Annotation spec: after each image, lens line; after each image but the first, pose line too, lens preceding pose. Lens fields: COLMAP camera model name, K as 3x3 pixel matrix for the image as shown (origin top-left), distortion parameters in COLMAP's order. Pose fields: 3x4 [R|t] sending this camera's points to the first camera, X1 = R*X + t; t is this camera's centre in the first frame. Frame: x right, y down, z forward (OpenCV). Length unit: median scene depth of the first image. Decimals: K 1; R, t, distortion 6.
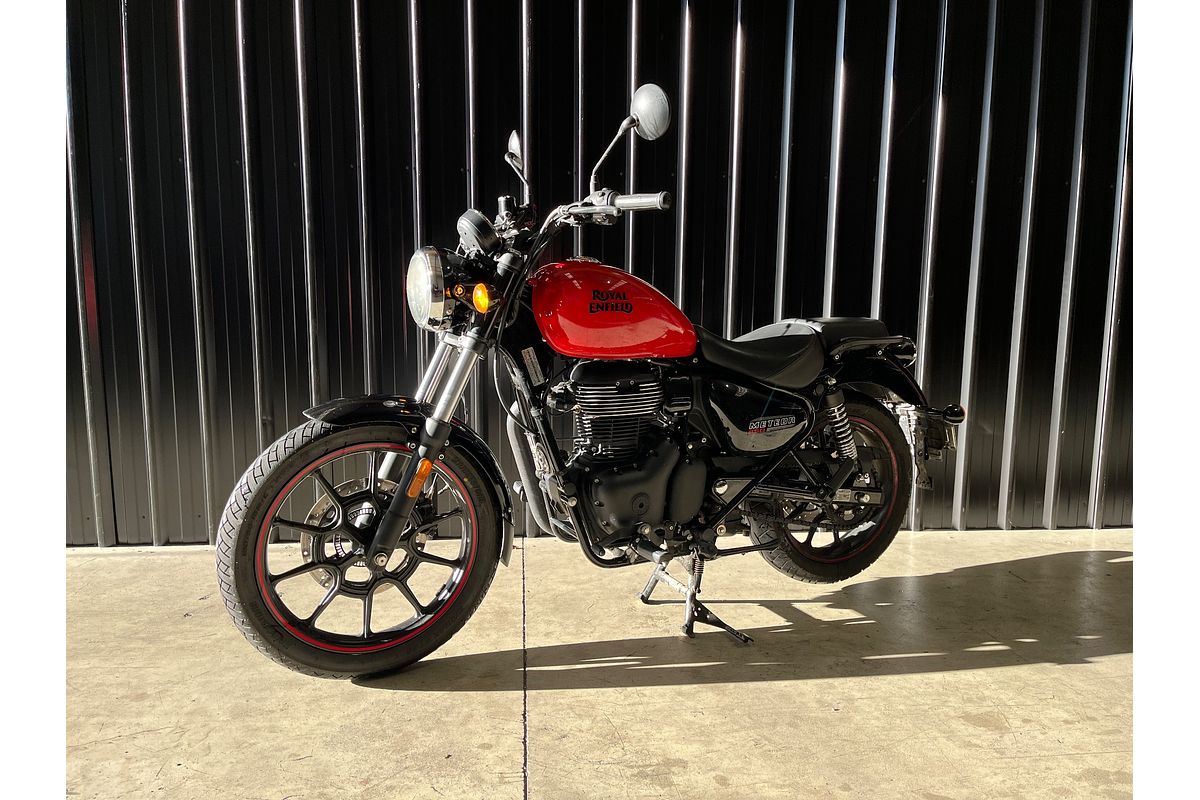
lens RADIAL K [[789.8, 0, 600.0], [0, 789.8, 400.0], [0, 0, 1]] dist [0.120494, -0.154376]
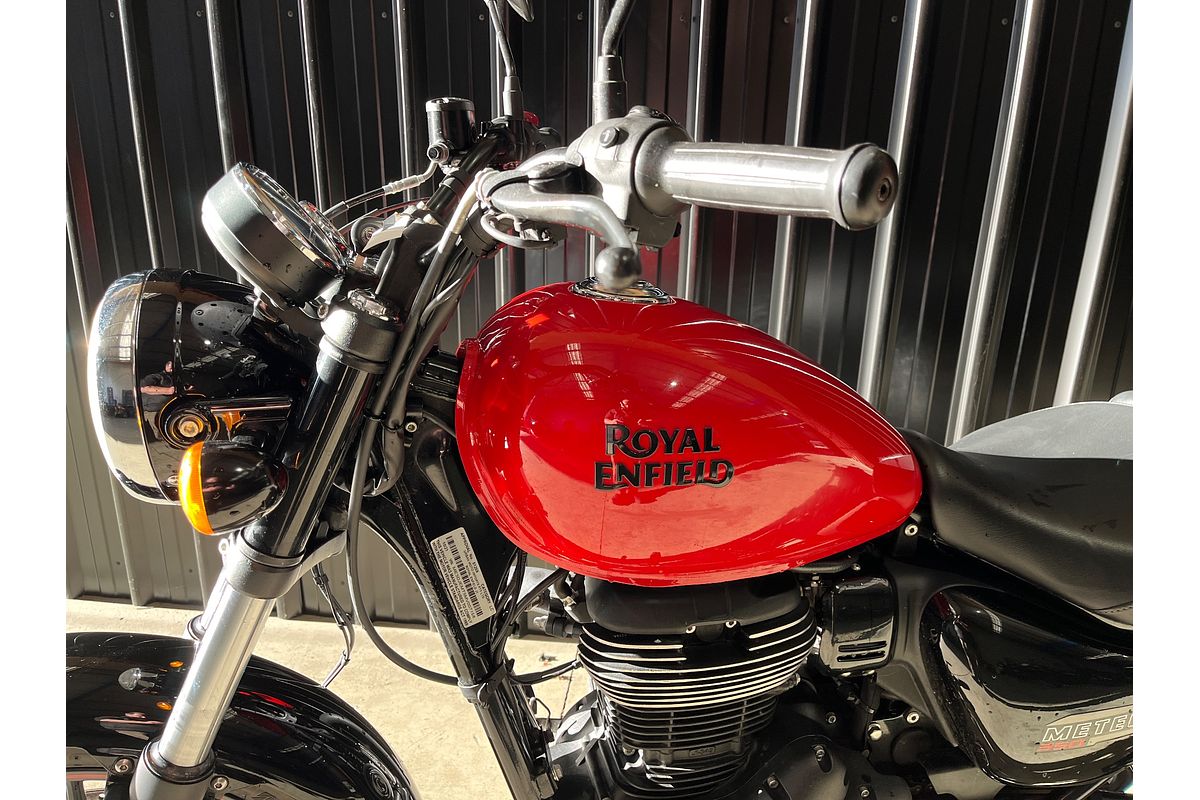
lens RADIAL K [[789.8, 0, 600.0], [0, 789.8, 400.0], [0, 0, 1]] dist [0.120494, -0.154376]
pose [[0.977581, 0.079984, -0.194779, 0.046686], [-0.046094, 0.983898, 0.172685, -0.194752], [0.205454, -0.159836, 0.965526, 0.657206]]
